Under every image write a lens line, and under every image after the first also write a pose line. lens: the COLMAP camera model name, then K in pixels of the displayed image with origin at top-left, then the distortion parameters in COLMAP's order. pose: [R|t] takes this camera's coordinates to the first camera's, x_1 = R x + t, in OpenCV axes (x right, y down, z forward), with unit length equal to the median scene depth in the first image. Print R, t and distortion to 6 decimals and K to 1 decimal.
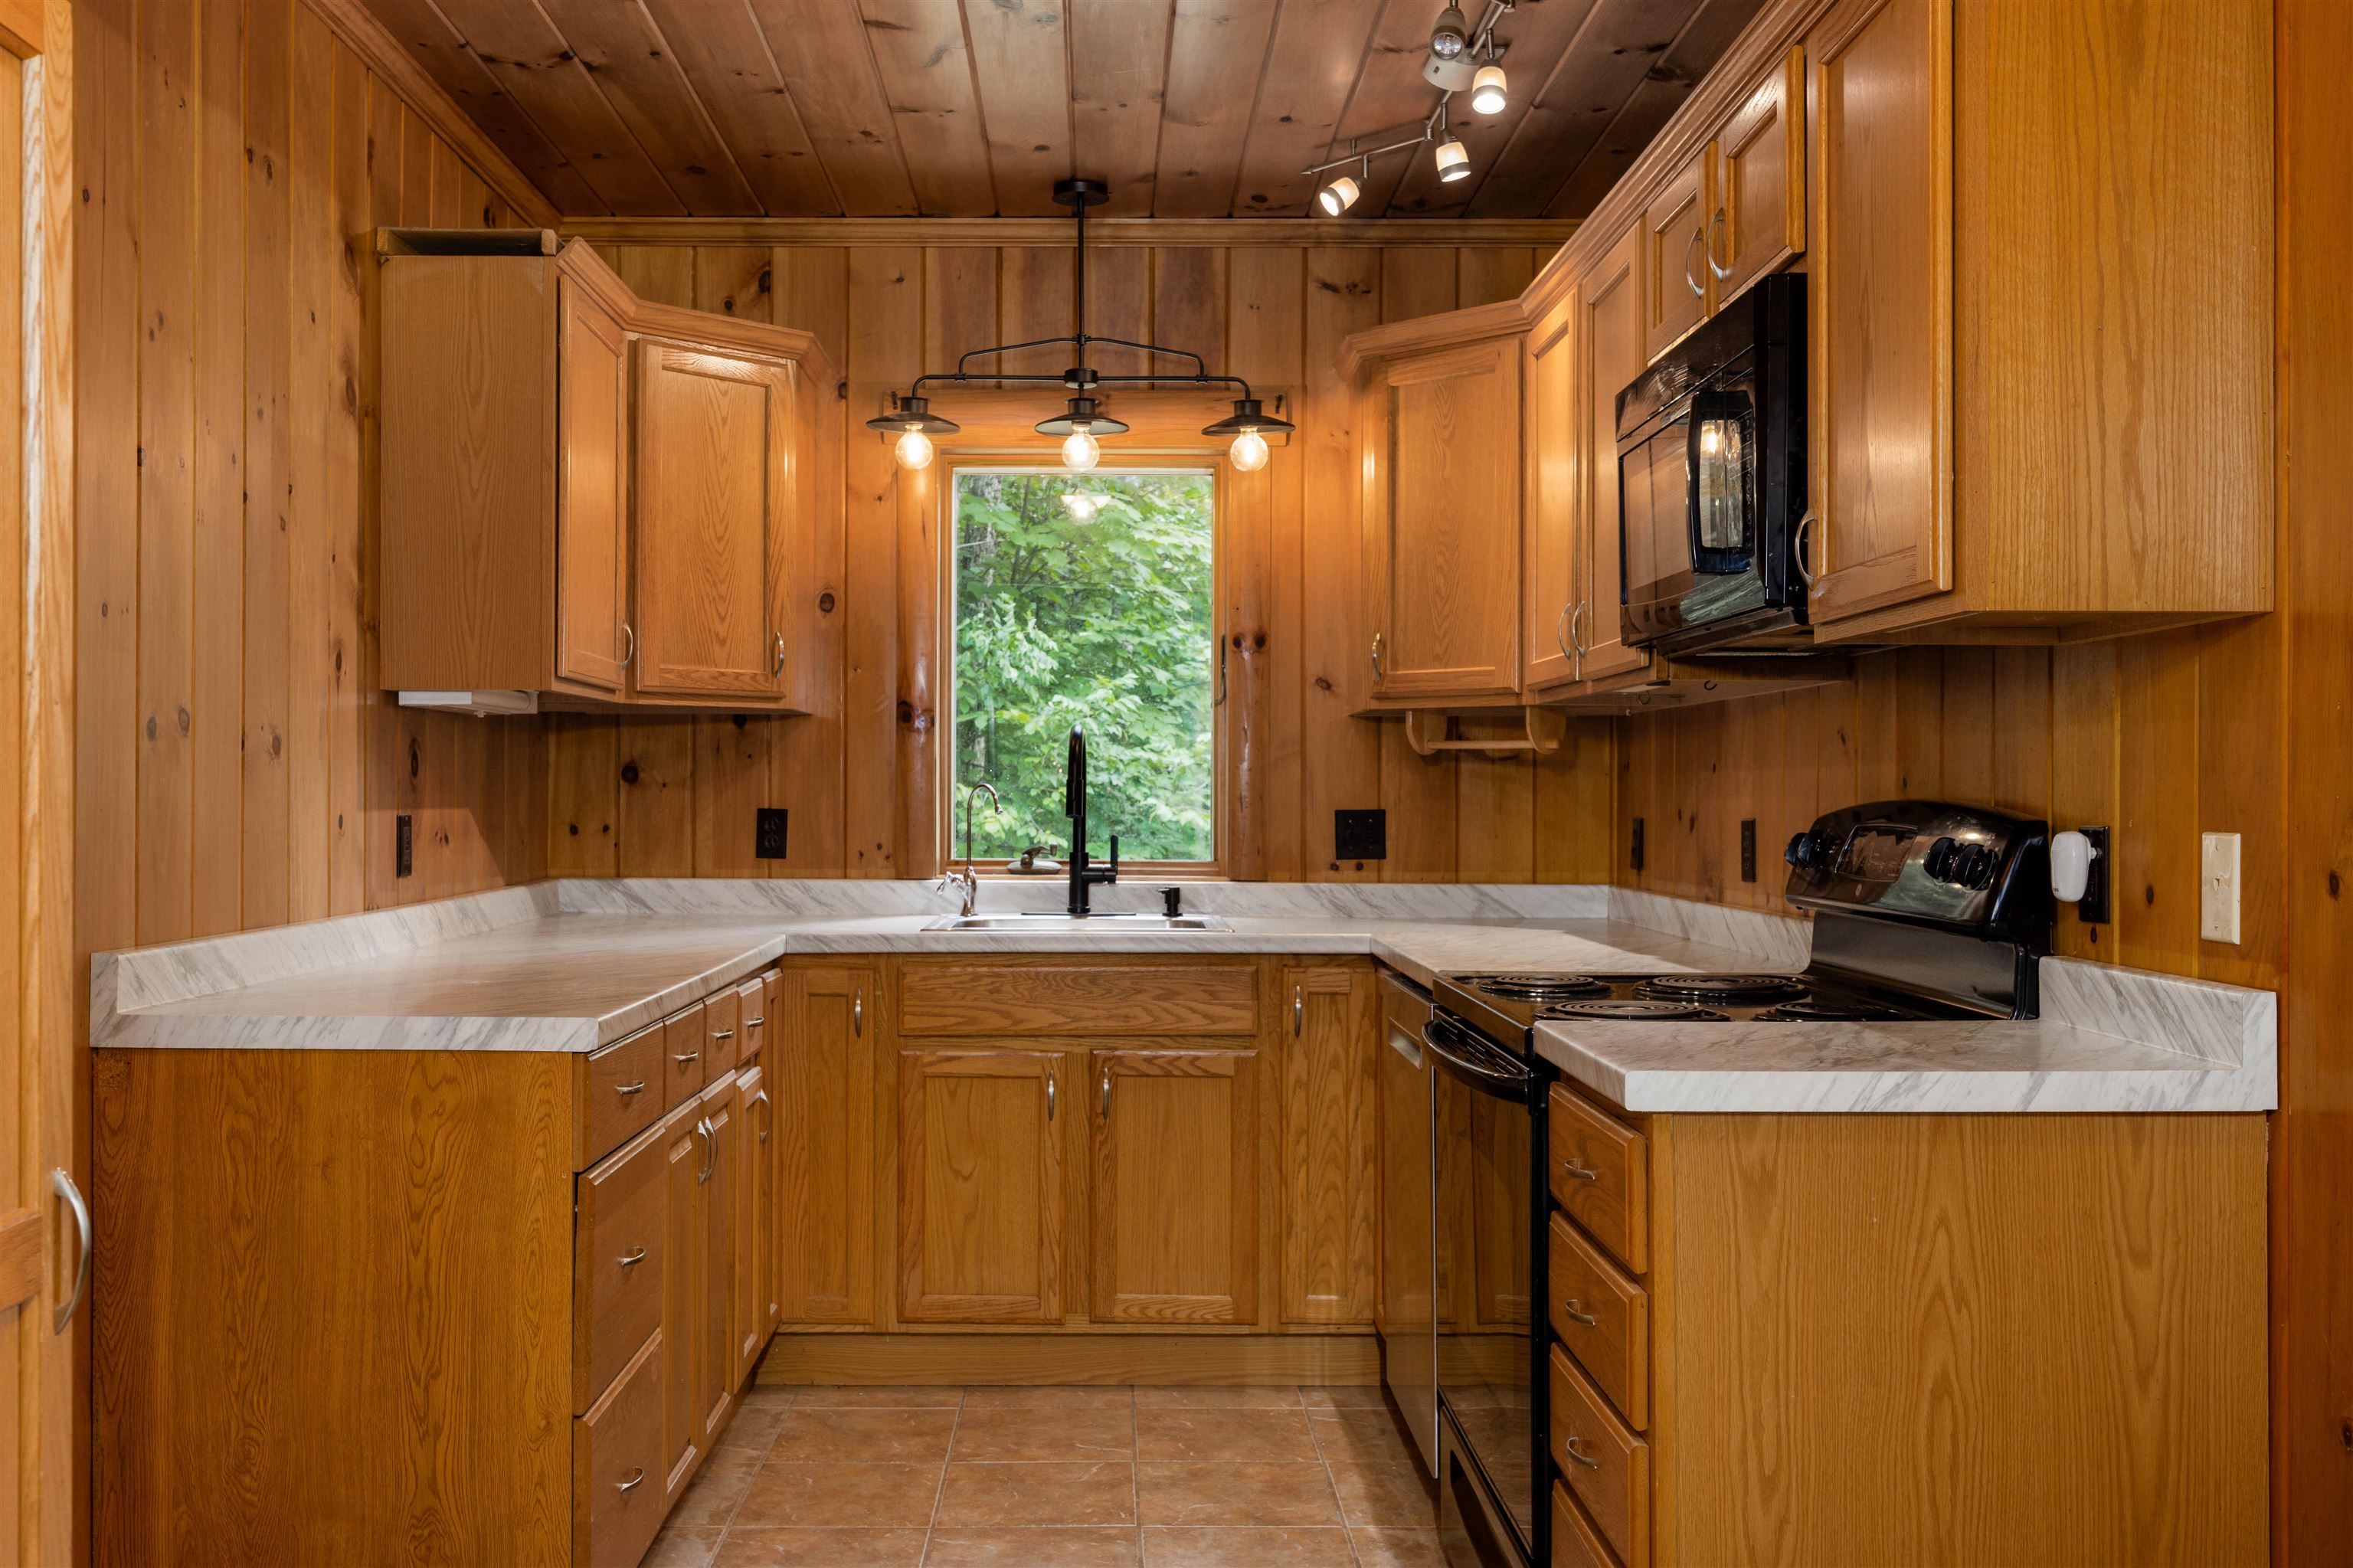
lens RADIAL K [[2131.9, 0, 1176.5], [0, 2131.9, 784.0], [0, 0, 1]] dist [0.000583, -0.000144]
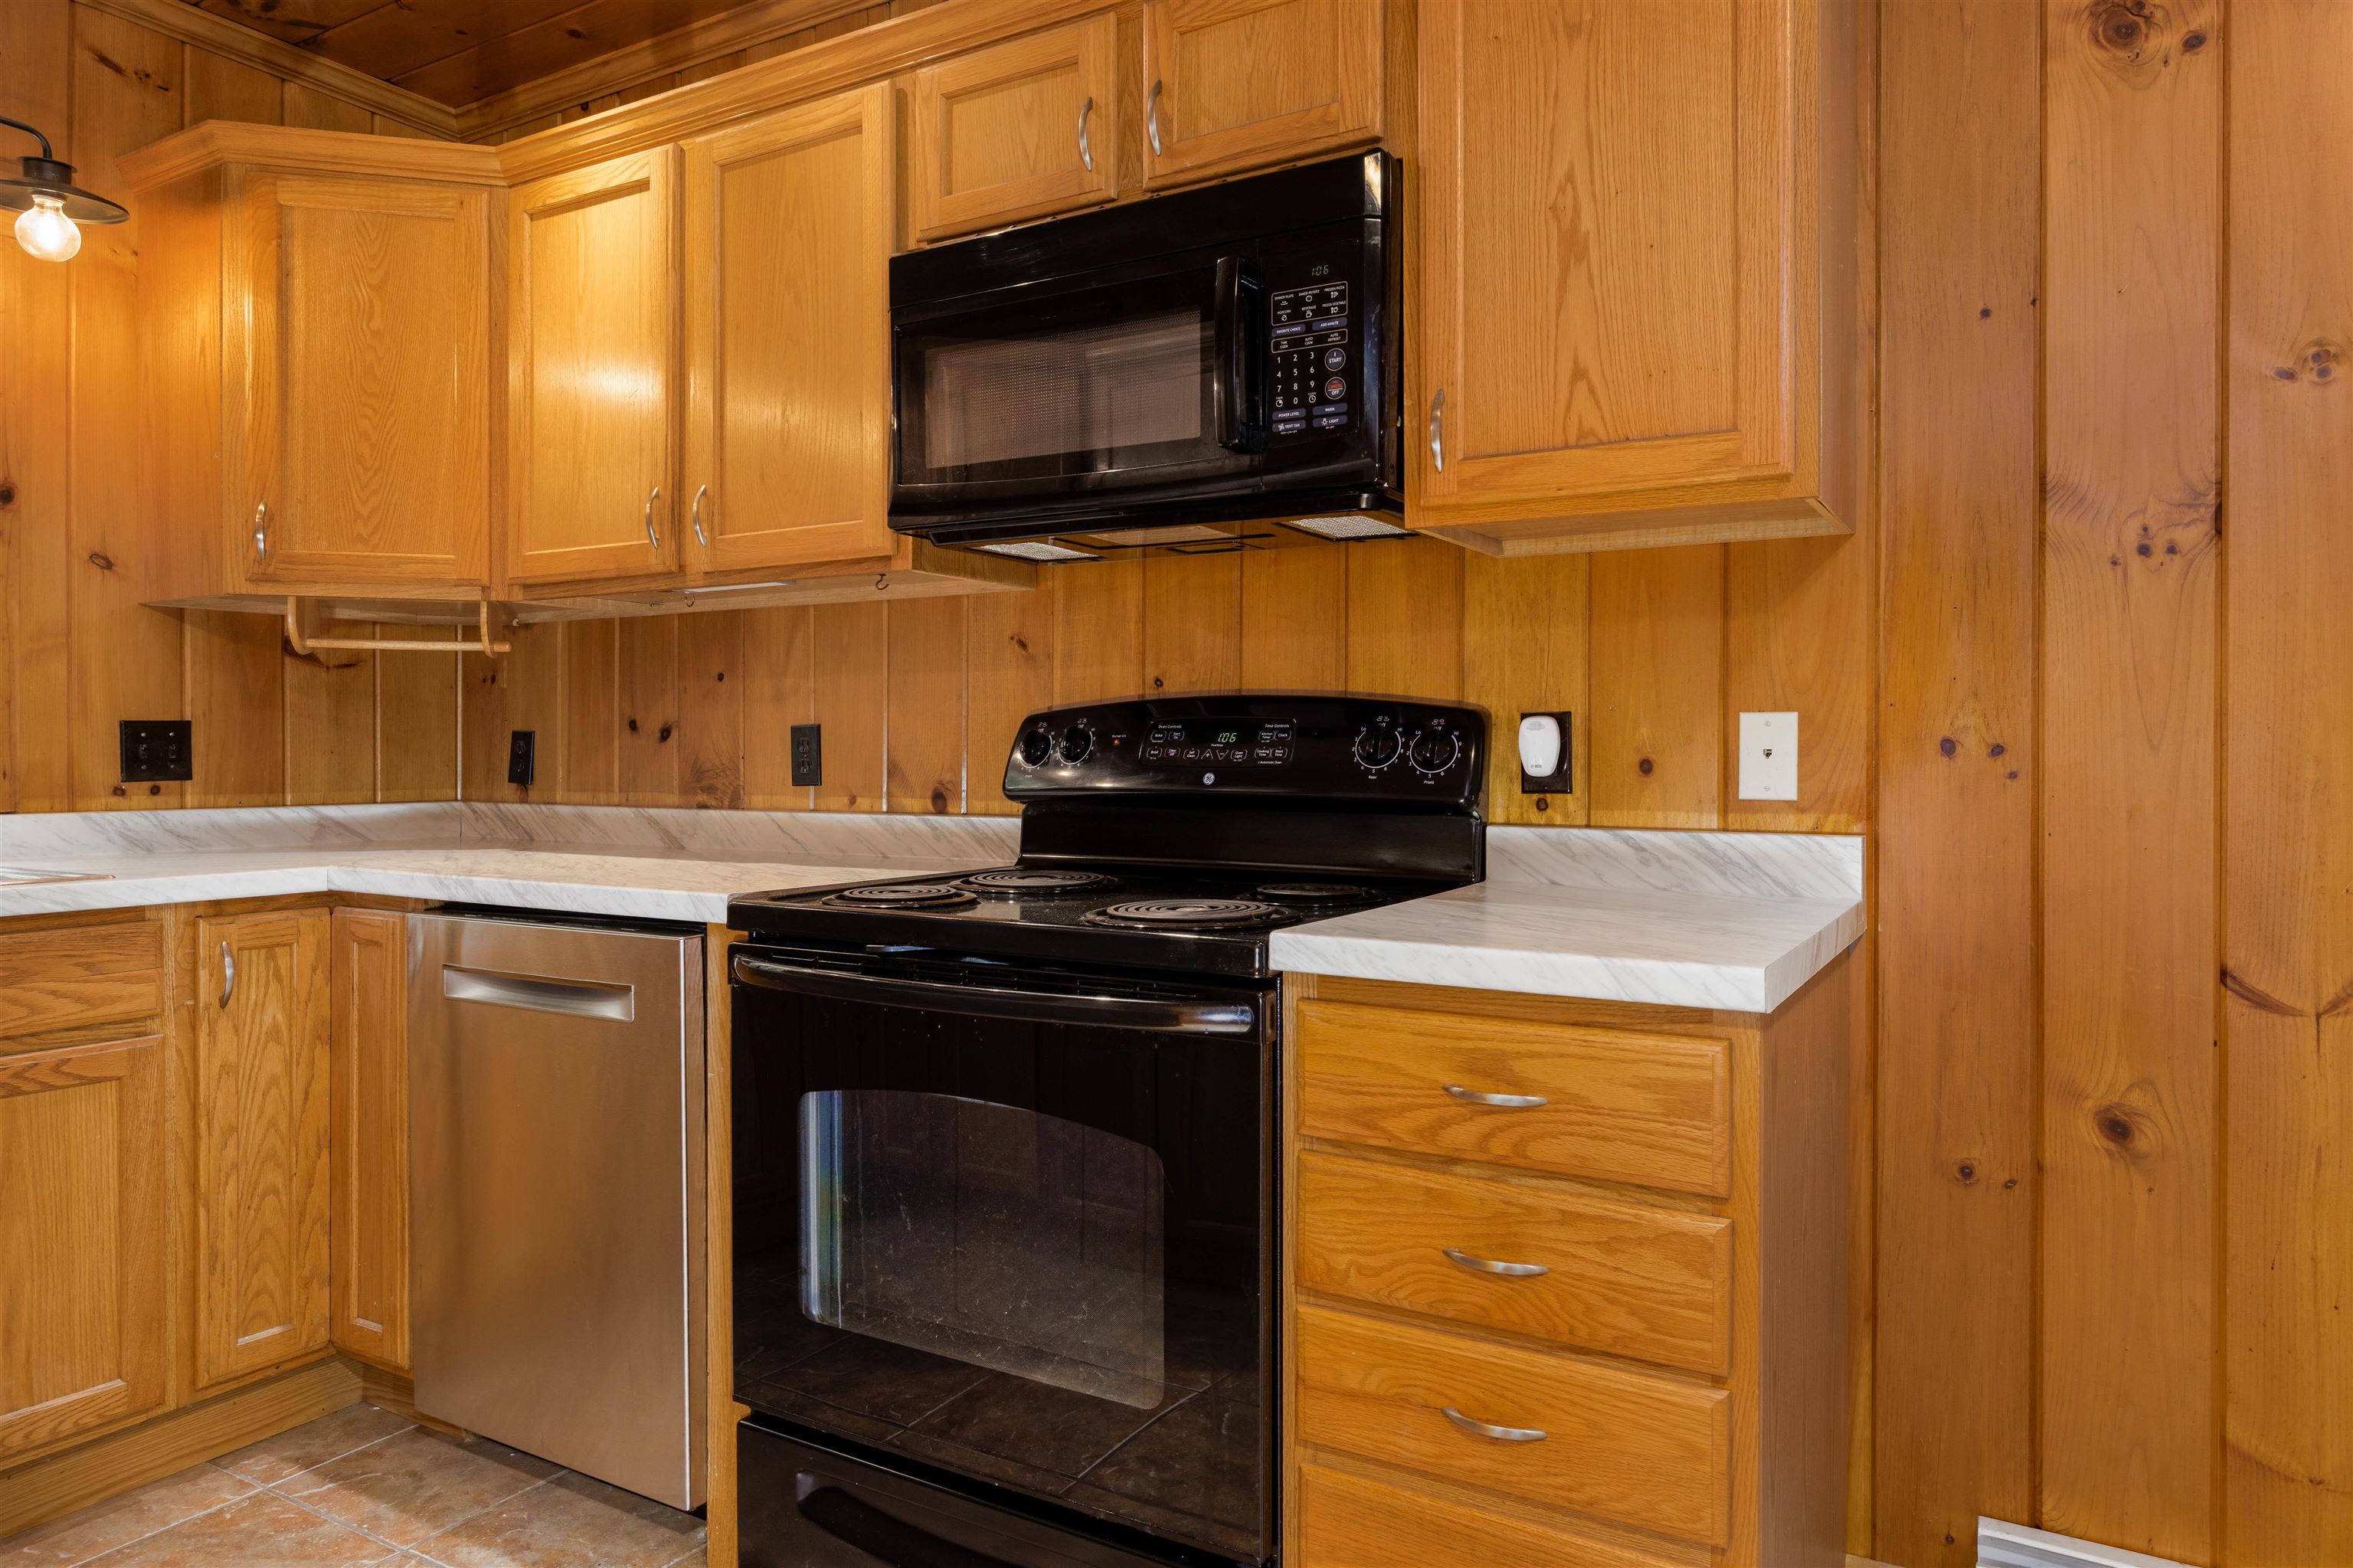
lens RADIAL K [[1413.6, 0, 1179.1], [0, 1413.6, 750.9], [0, 0, 1]] dist [-0.001583, -0.000423]
pose [[0.519945, -0.002308, 0.854196, -0.196687], [-0.004725, 0.999973, 0.005578, 0.021676], [-0.854187, -0.006937, 0.519920, 0.441899]]
